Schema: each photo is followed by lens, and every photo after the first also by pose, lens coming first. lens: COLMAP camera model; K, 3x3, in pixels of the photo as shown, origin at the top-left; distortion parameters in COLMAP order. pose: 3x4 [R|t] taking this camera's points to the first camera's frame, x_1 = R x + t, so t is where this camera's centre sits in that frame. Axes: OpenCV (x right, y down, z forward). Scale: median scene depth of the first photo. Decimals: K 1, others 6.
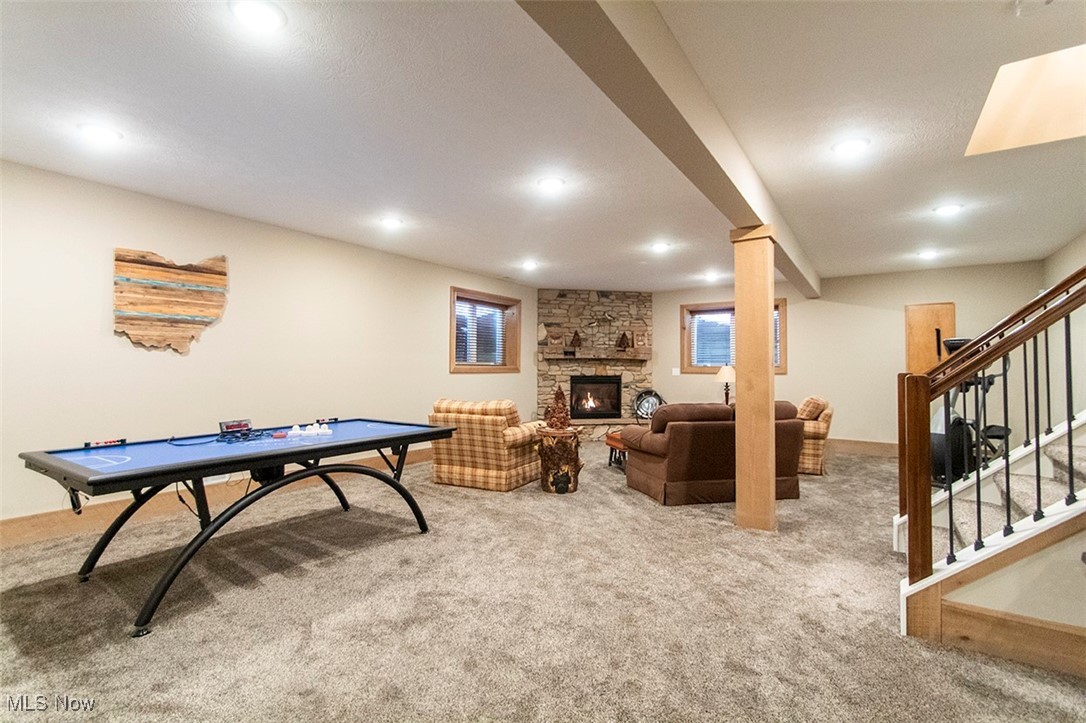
lens RADIAL K [[507.6, 0, 536.3], [0, 507.6, 357.4], [0, 0, 1]] dist [0.000947, -0.000115]
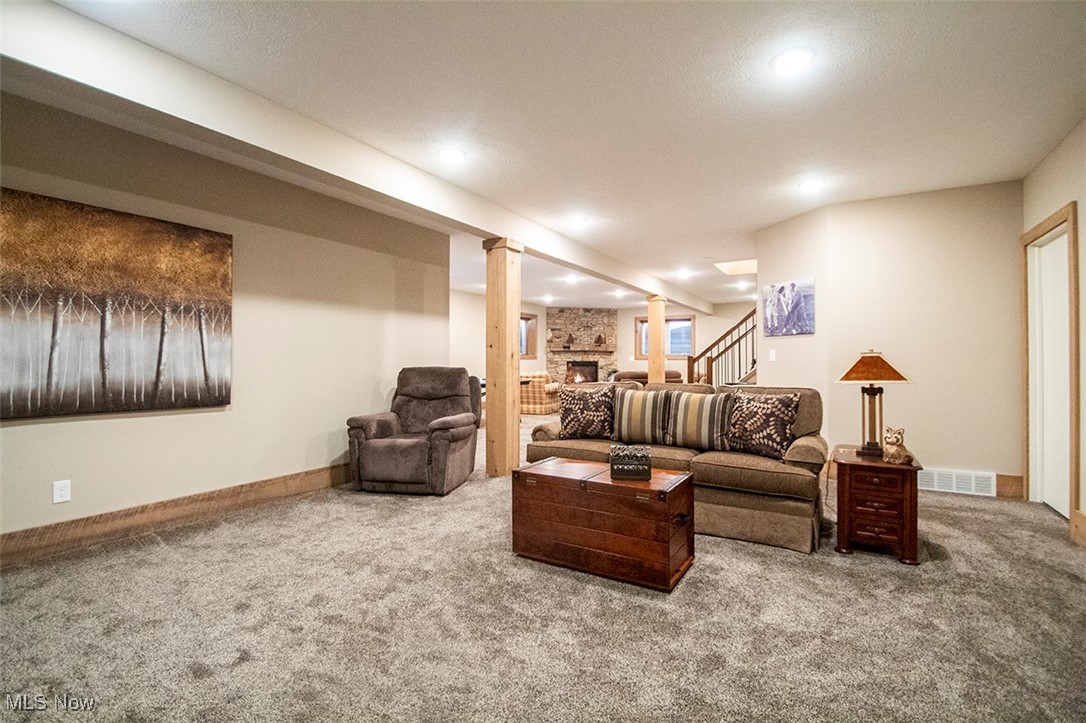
lens RADIAL K [[507.6, 0, 543.9], [0, 507.6, 357.7], [0, 0, 1]] dist [0.000947, -0.000115]
pose [[0.997733, -0.002975, 0.067236, -0.114960], [0.001815, 0.999849, 0.017296, -0.003427], [-0.067277, -0.017135, 0.997587, -0.607723]]
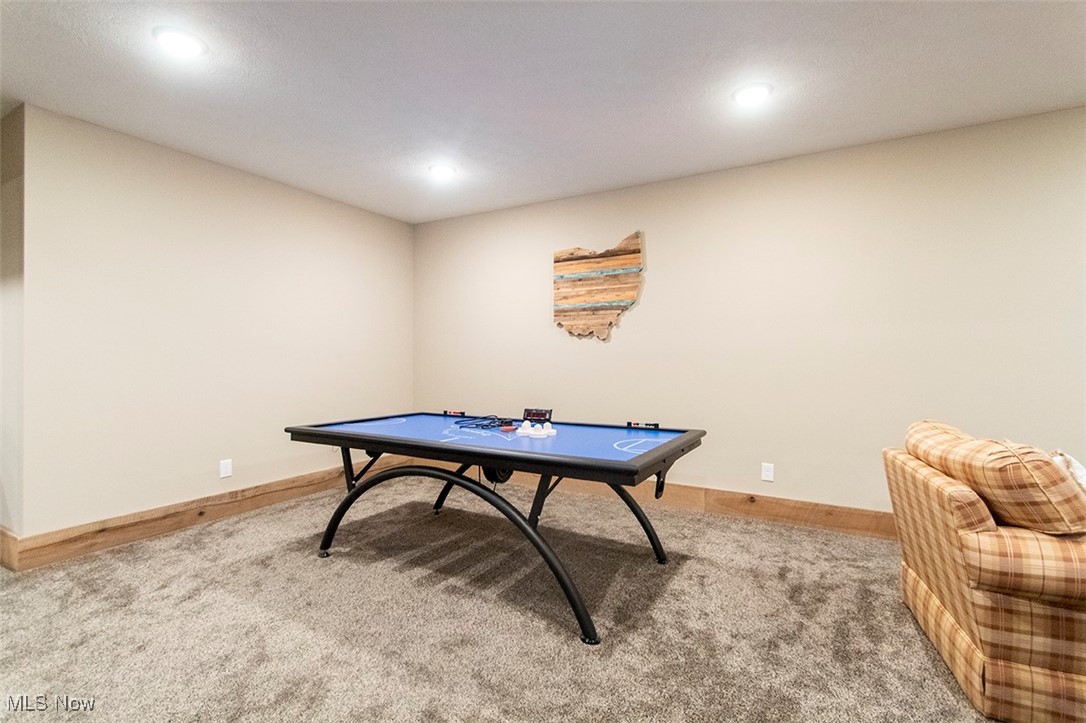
lens RADIAL K [[507.6, 0, 540.8], [0, 507.6, 364.5], [0, 0, 1]] dist [0.000947, -0.000115]
pose [[0.055876, 0.001087, -0.998437, 0.144059], [0.013205, 0.999911, 0.001828, 0.017356], [0.998350, -0.013287, 0.055857, 0.396816]]
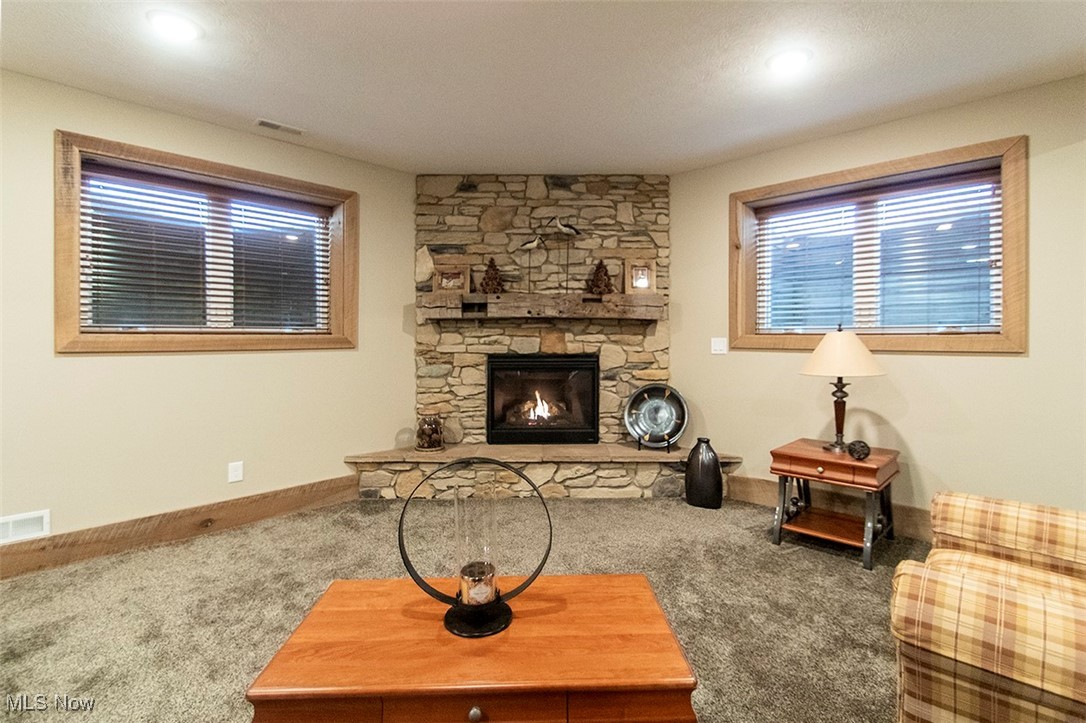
lens RADIAL K [[507.6, 0, 541.9], [0, 507.6, 340.5], [0, 0, 1]] dist [0.000947, -0.000115]
pose [[0.980526, -0.003378, -0.196361, 0.217821], [0.008822, 0.999600, 0.026858, 0.010721], [0.196192, -0.028067, 0.980164, 0.550469]]
